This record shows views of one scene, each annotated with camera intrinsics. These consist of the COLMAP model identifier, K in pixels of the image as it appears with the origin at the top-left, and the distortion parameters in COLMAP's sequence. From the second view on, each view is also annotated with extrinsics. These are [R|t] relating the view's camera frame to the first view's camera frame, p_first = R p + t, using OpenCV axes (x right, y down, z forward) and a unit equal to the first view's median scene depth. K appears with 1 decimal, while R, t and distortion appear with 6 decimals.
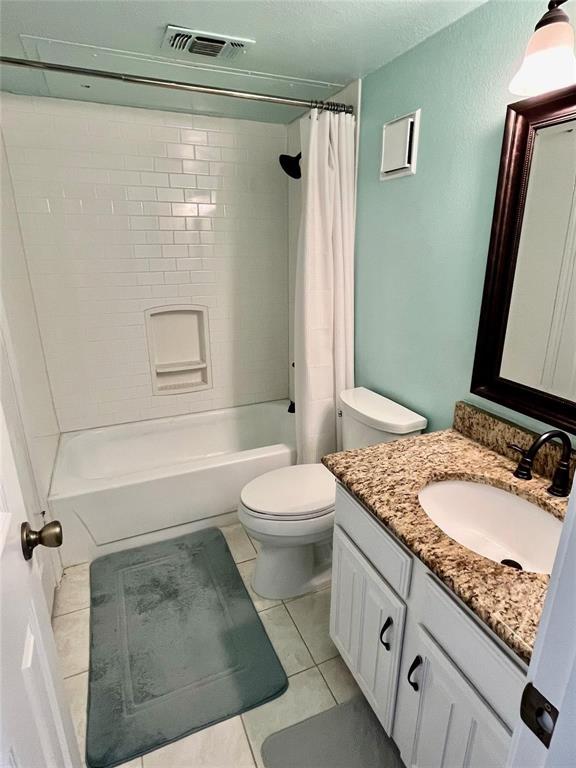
lens RADIAL K [[422.9, 0, 286.4], [0, 422.9, 382.4], [0, 0, 1]] dist [0.001523, 0.000109]
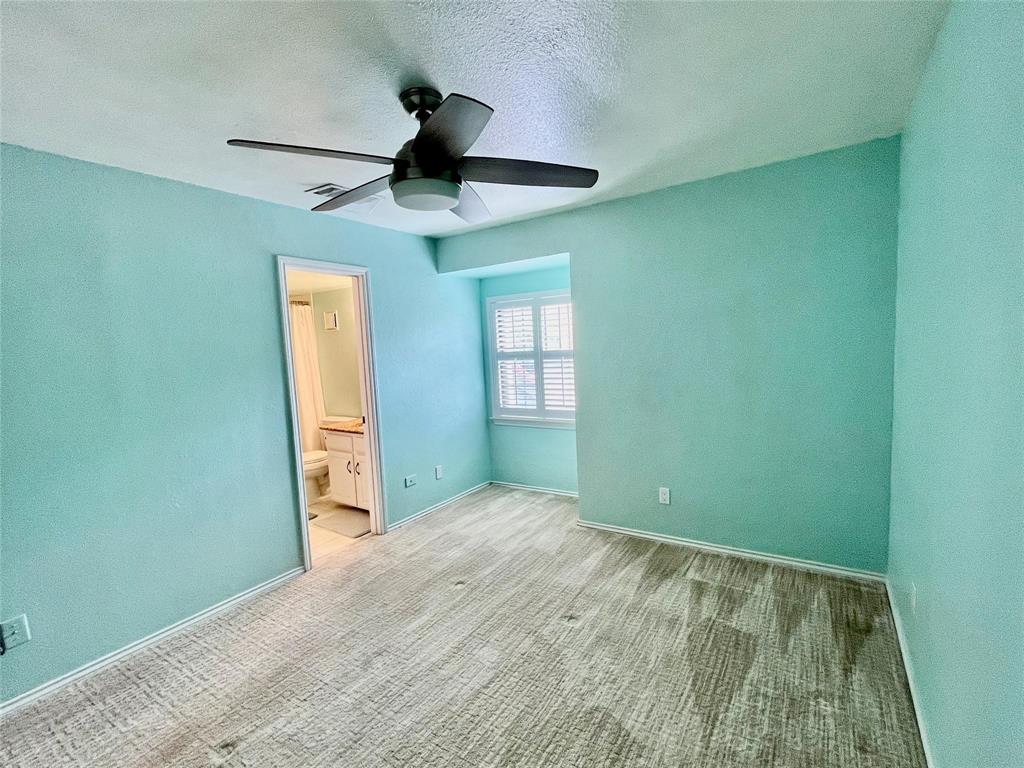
lens RADIAL K [[480.3, 0, 510.9], [0, 480.3, 387.4], [0, 0, 1]] dist [-0.001141, -0.000209]
pose [[0.838738, -0.090350, 0.536987, -0.415996], [0.216484, 0.960184, -0.176580, 0.585834], [-0.499653, 0.264354, 0.824903, -1.816831]]
